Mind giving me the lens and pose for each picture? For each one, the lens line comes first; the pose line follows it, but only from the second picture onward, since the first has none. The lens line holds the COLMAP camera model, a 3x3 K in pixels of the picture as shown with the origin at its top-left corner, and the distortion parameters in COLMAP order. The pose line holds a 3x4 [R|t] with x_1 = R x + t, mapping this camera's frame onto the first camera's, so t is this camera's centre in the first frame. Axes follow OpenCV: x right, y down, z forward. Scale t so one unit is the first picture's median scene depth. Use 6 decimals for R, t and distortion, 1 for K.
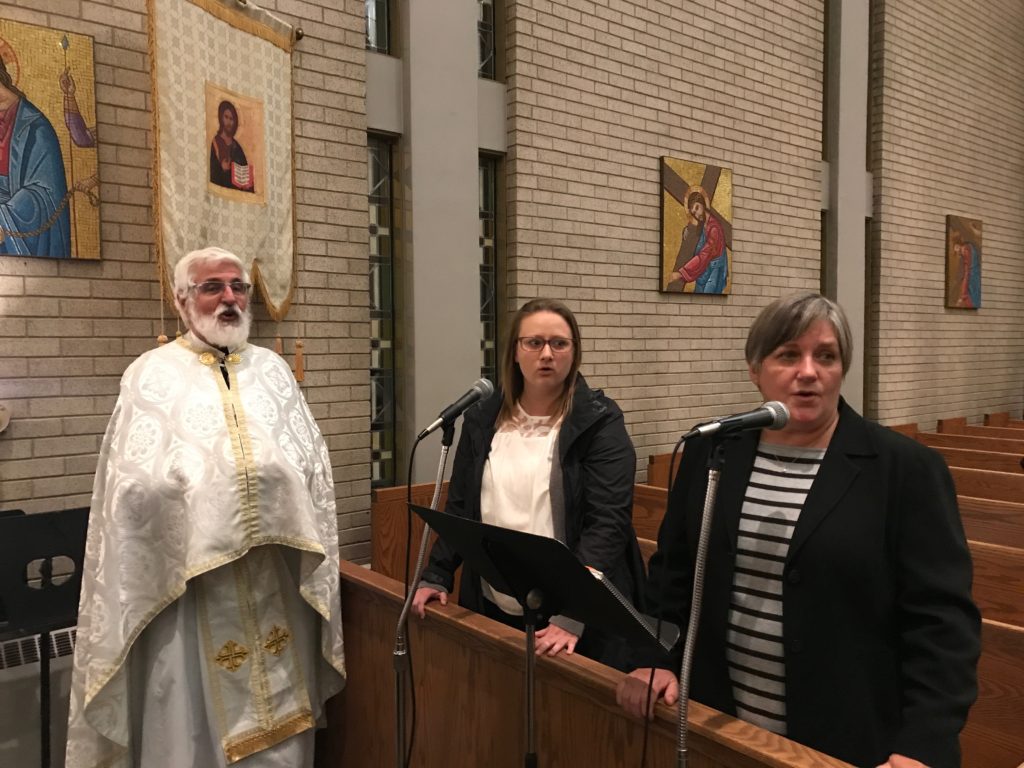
lens RADIAL K [[849.2, 0, 505.0], [0, 849.2, 375.9], [0, 0, 1]] dist [0.014541, -0.001791]
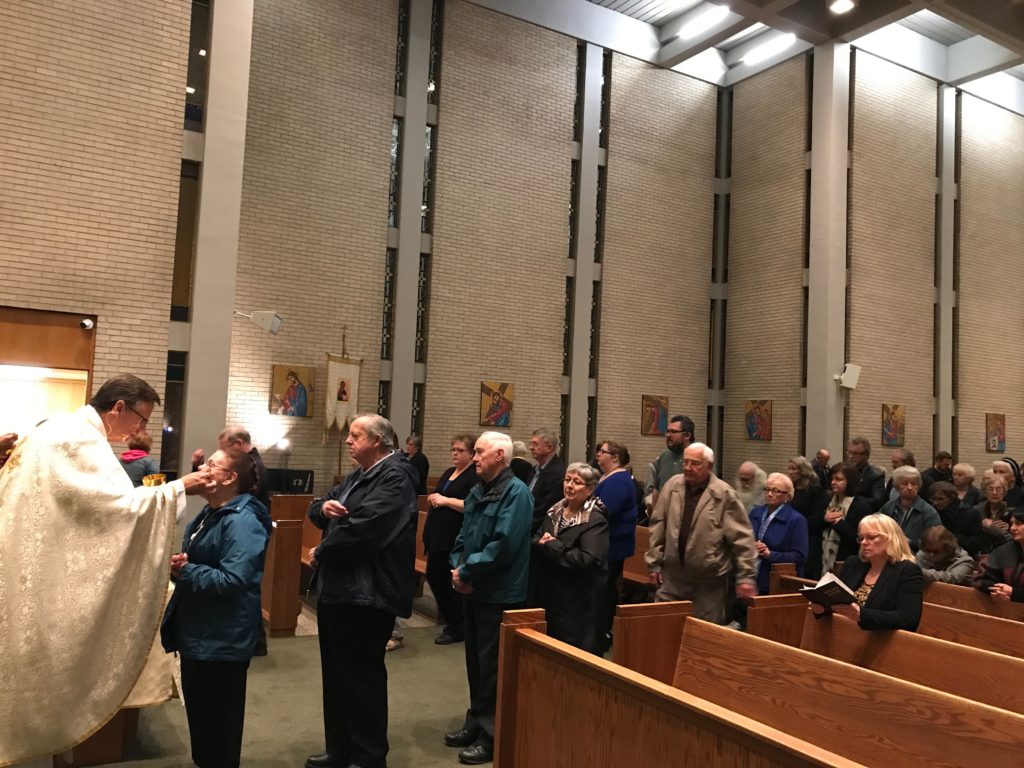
lens RADIAL K [[857.8, 0, 512.6], [0, 857.8, 369.2], [0, 0, 1]] dist [0.110439, -0.186085]
pose [[0.988217, 0.044779, -0.146359, 0.877098], [-0.060270, 0.992835, -0.103180, 0.015500], [0.140690, 0.110785, 0.983836, -2.404936]]
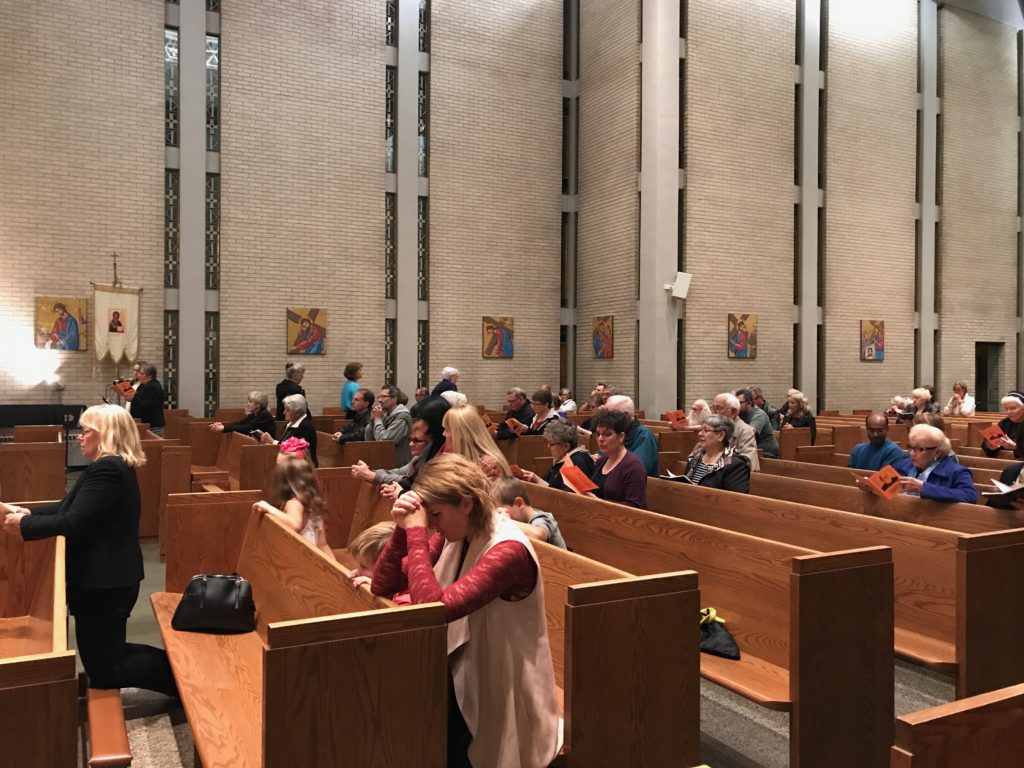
lens RADIAL K [[849.2, 0, 505.0], [0, 849.2, 375.9], [0, 0, 1]] dist [0.014541, -0.001791]
pose [[0.978453, 0.017360, -0.205740, 1.785822], [-0.023047, 0.999415, -0.025278, 0.040280], [0.205181, 0.029475, 0.978280, -1.993274]]
